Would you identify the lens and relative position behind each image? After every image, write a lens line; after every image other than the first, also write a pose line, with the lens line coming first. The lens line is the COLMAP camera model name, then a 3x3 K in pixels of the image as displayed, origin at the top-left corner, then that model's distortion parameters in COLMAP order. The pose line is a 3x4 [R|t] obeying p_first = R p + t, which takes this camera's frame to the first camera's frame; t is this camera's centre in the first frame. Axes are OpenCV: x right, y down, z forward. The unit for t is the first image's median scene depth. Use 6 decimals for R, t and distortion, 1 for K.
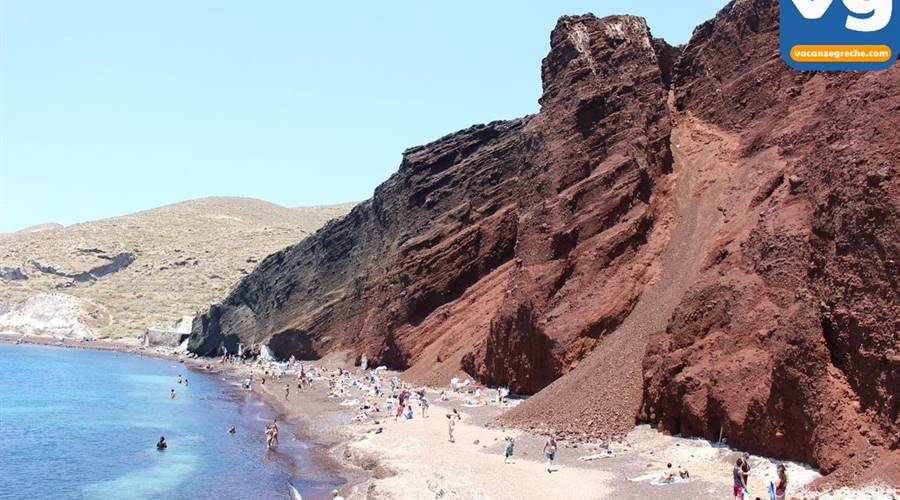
lens RADIAL K [[771.0, 0, 450.0], [0, 771.0, 250.0], [0, 0, 1]] dist [-0.165895, 0.087312]
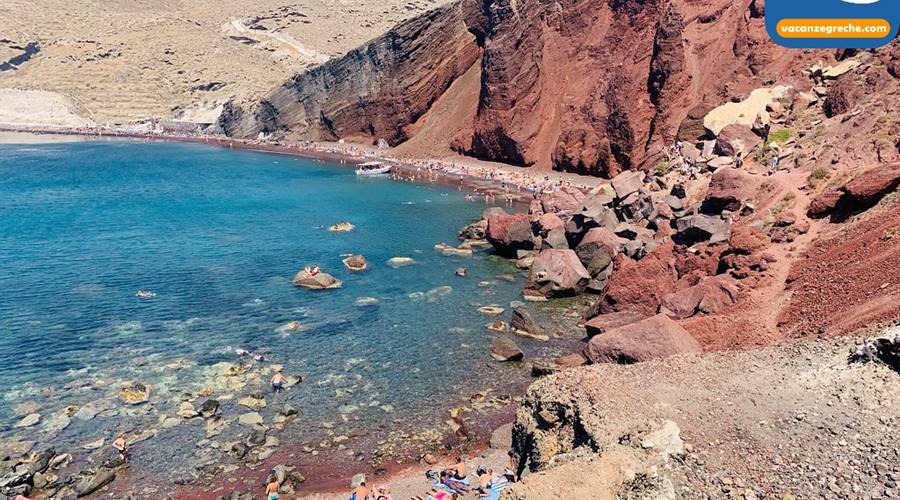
lens RADIAL K [[711.2, 0, 452.1], [0, 711.2, 266.2], [0, 0, 1]] dist [0.008646, -0.004559]
pose [[0.952845, -0.093650, 0.288647, -0.445500], [-0.015320, 0.935132, 0.353969, -0.187665], [-0.303072, -0.341700, 0.889600, -0.719998]]
